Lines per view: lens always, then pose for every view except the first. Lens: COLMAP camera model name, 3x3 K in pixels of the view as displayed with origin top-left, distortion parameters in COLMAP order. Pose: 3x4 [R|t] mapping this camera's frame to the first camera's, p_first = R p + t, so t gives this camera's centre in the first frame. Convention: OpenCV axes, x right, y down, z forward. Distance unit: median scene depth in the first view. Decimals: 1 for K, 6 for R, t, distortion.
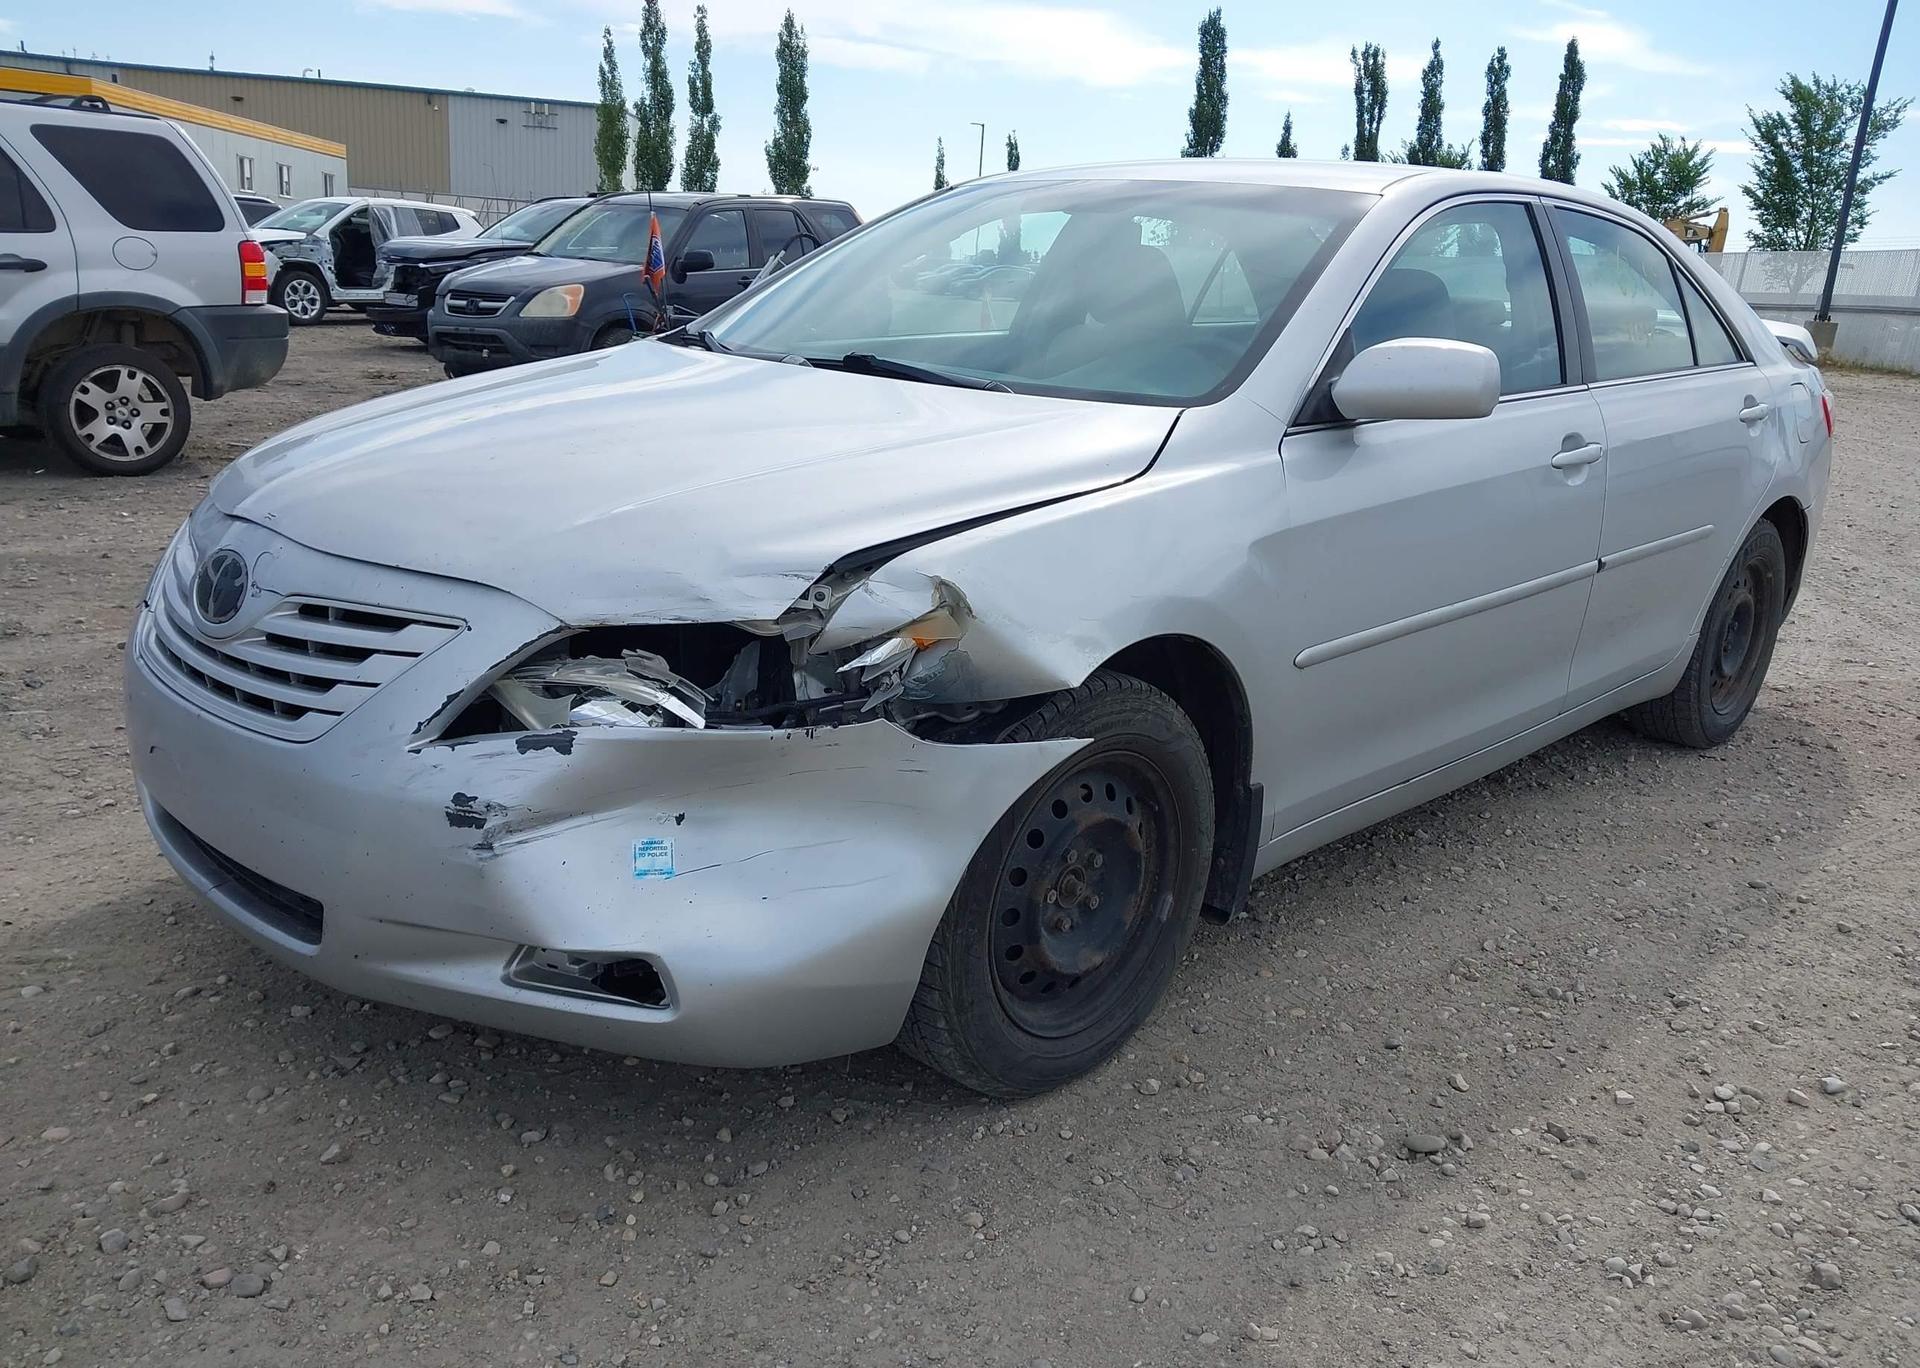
lens RADIAL K [[1545.2, 0, 981.3], [0, 1545.2, 672.0], [0, 0, 1]] dist [0.012957, -0.005118]
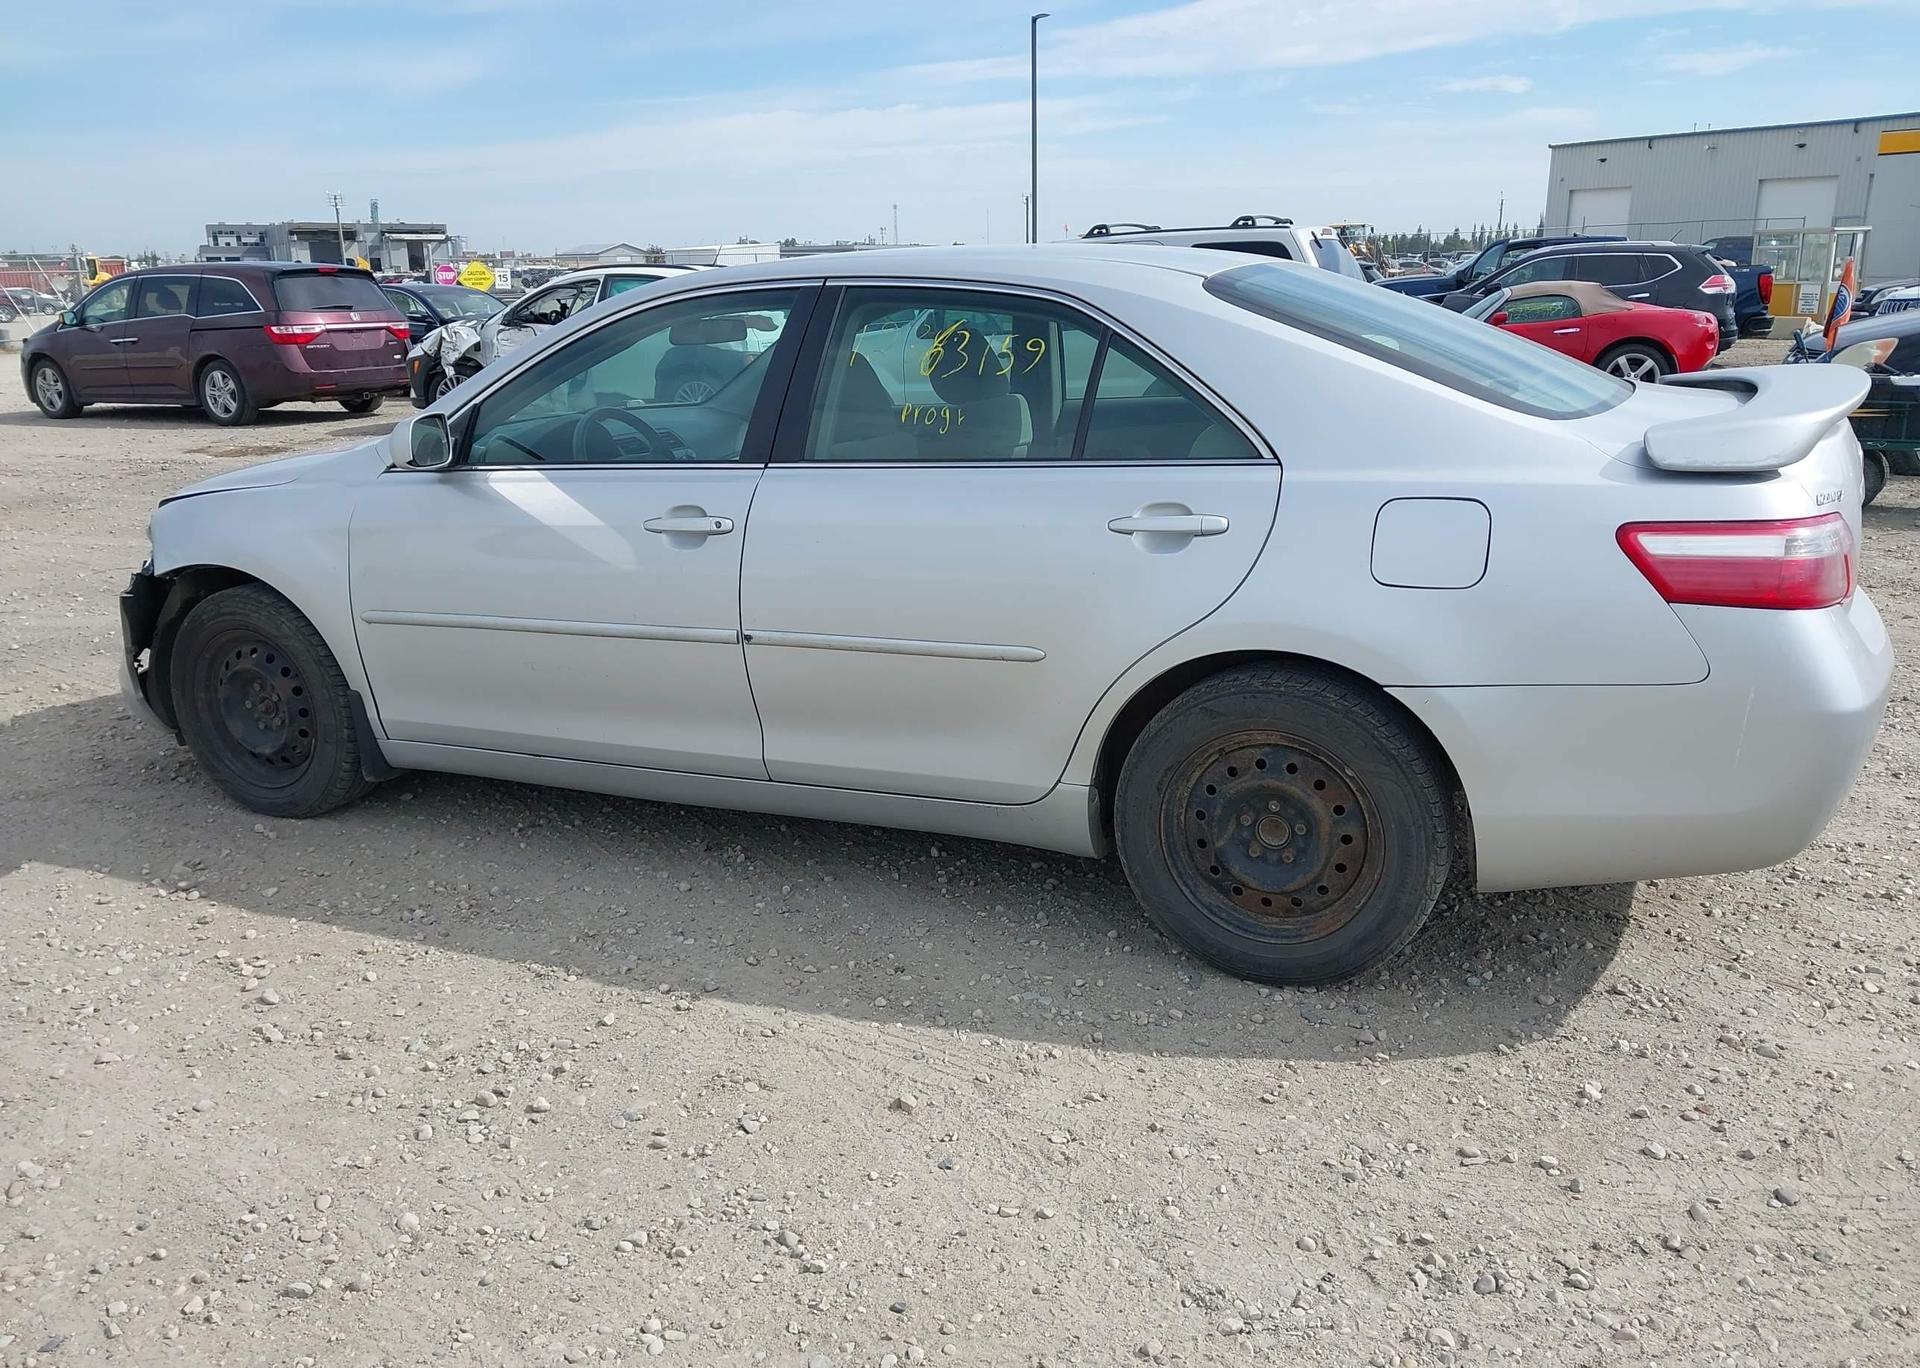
lens RADIAL K [[1547.5, 0, 972.5], [0, 1547.5, 691.4], [0, 0, 1]] dist [-0.000241, 0.010796]
pose [[0.316247, 0.189394, -0.929579, 0.123470], [-0.206863, 0.970057, 0.127266, -0.017265], [0.925849, 0.152048, 0.345956, 0.069418]]
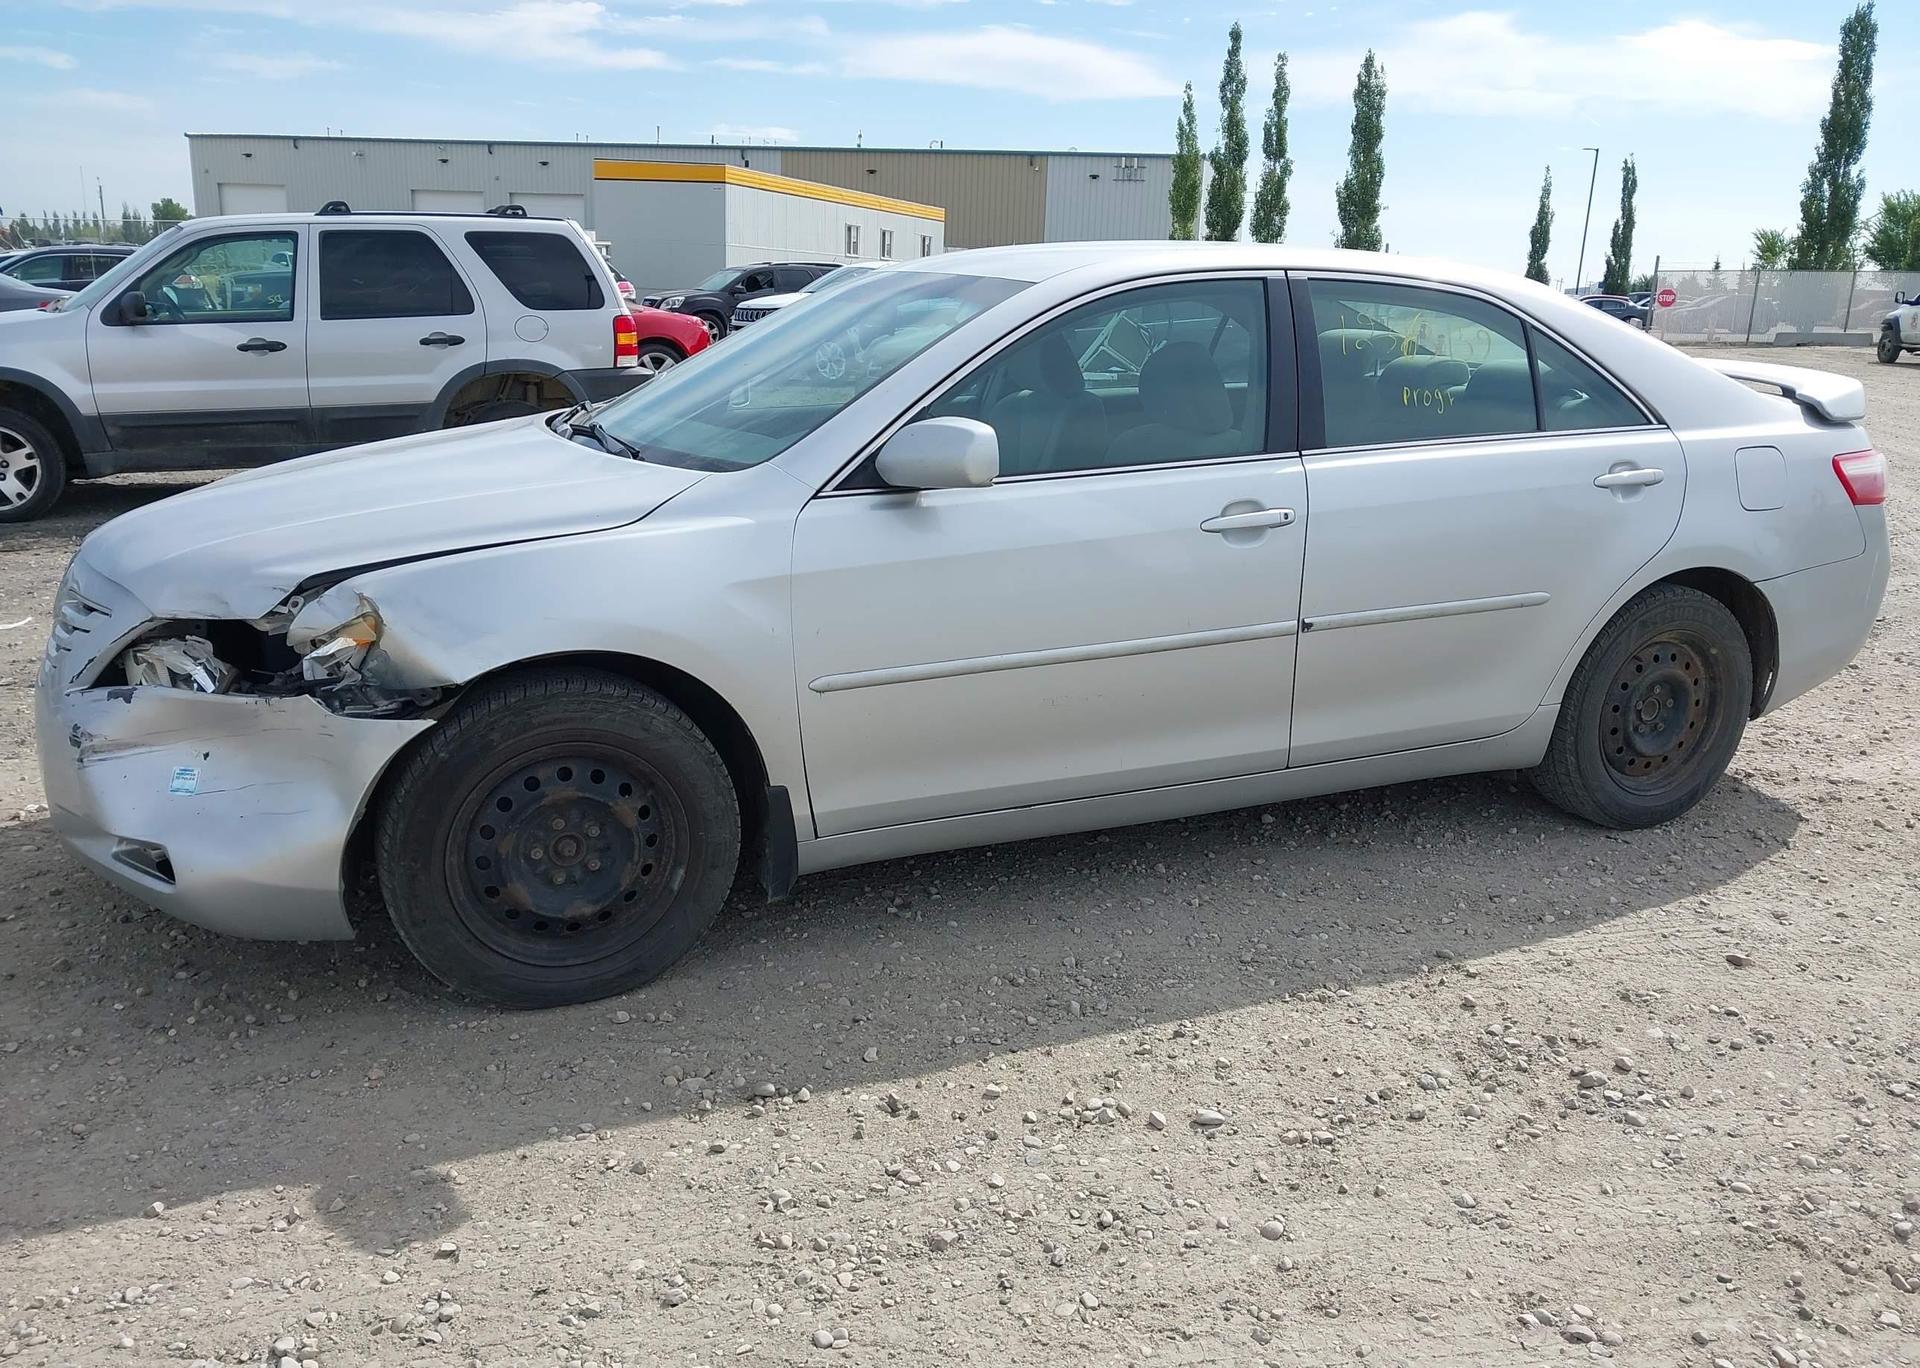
lens RADIAL K [[1547.5, 0, 972.5], [0, 1547.5, 691.4], [0, 0, 1]] dist [-0.000241, 0.010796]
pose [[0.921790, 0.069045, -0.381491, 0.051561], [-0.073755, 0.997274, 0.002280, -0.001043], [0.380608, 0.026035, 0.924370, -0.002987]]
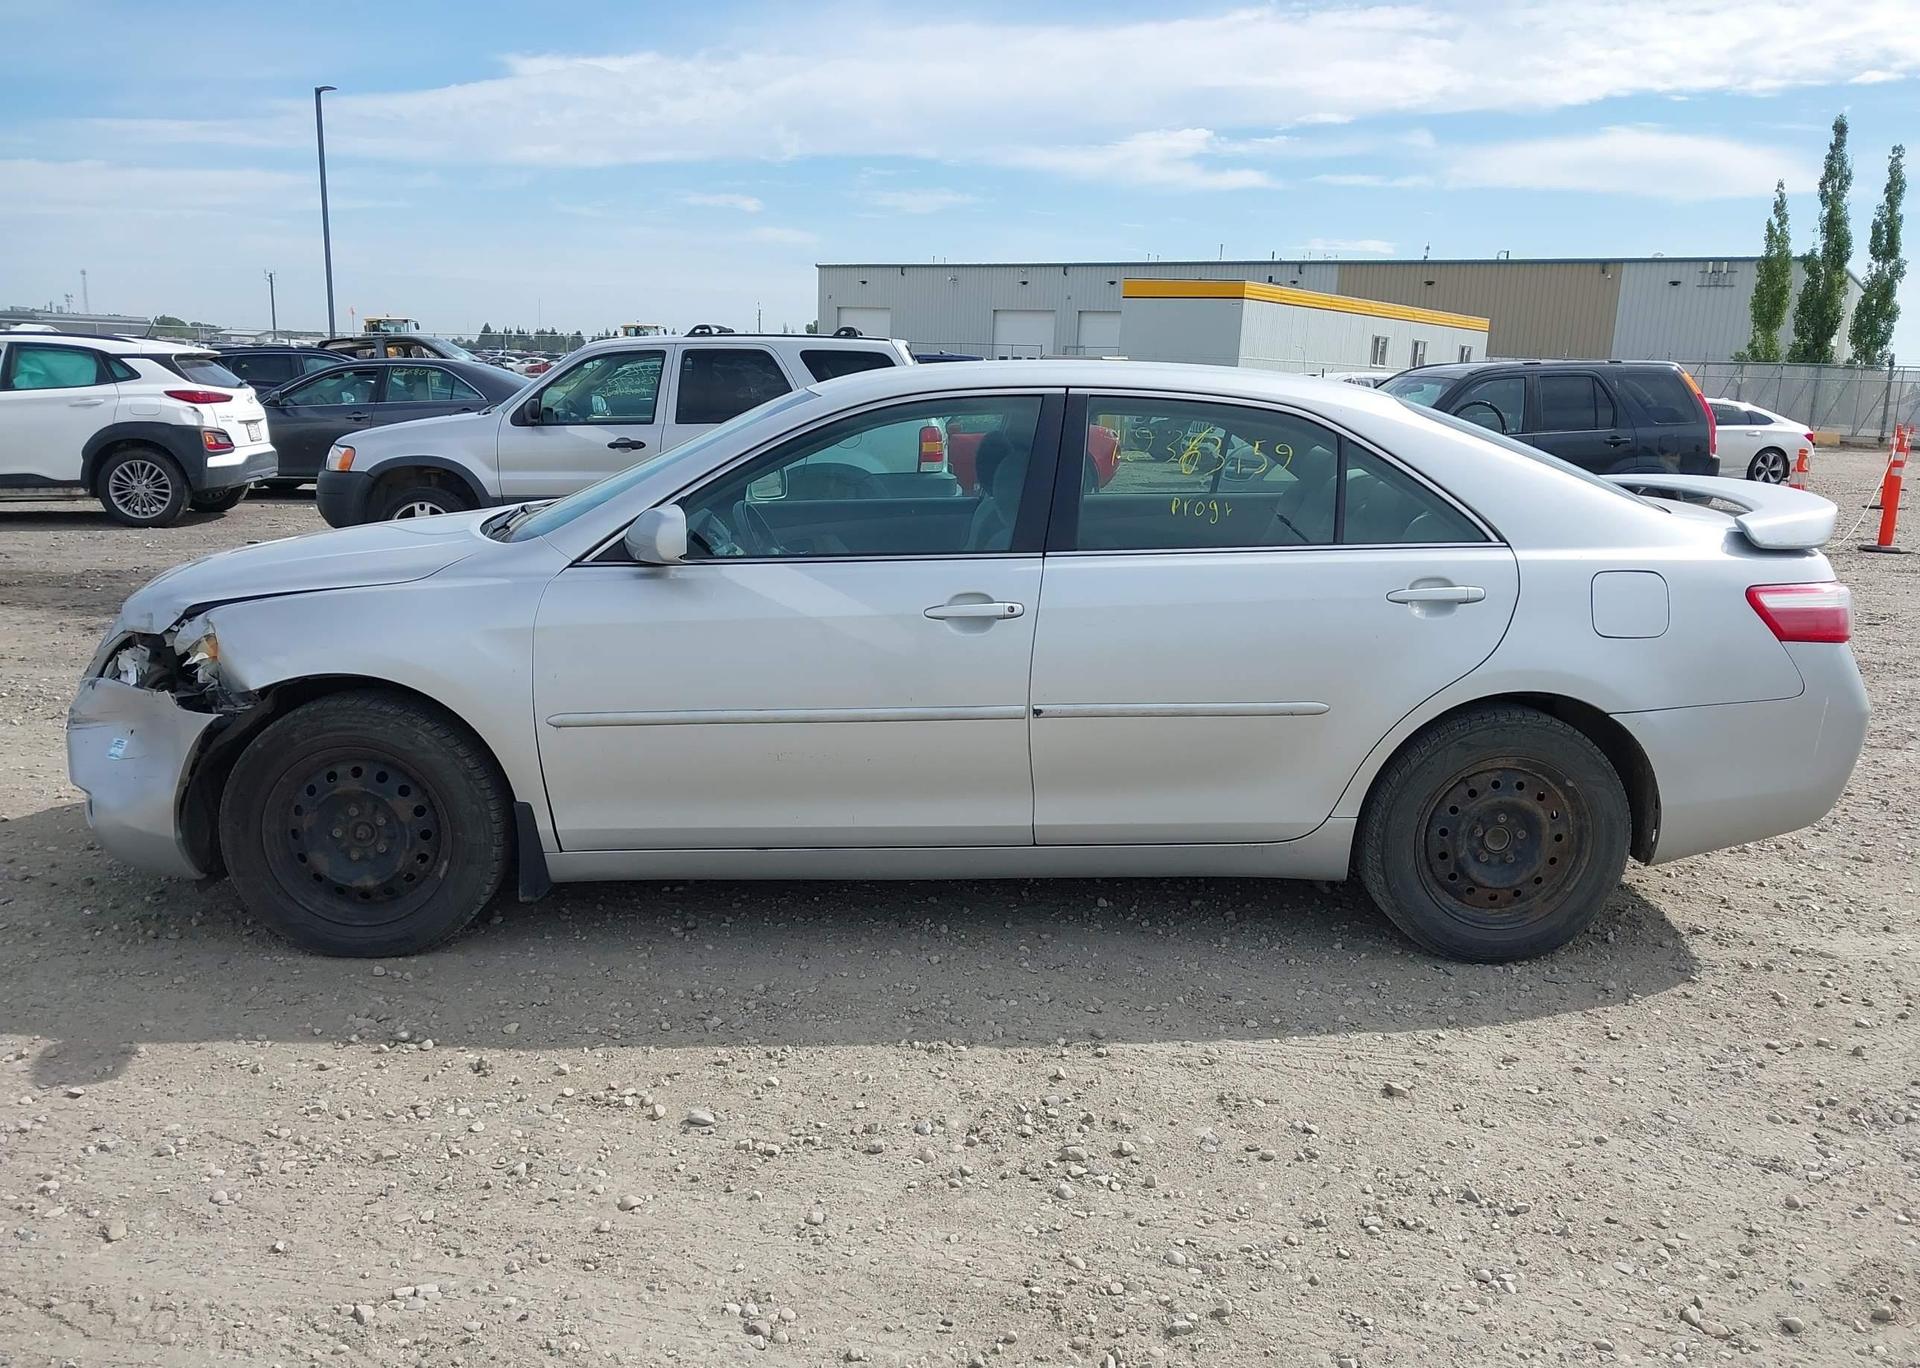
lens RADIAL K [[1542.6, 0, 974.8], [0, 1542.6, 679.3], [0, 0, 1]] dist [0.056995, -0.085638]
pose [[0.716812, 0.100656, -0.689963, 0.098817], [-0.165763, 0.985756, -0.028405, -0.004736], [0.677276, 0.134731, 0.723288, 0.014799]]
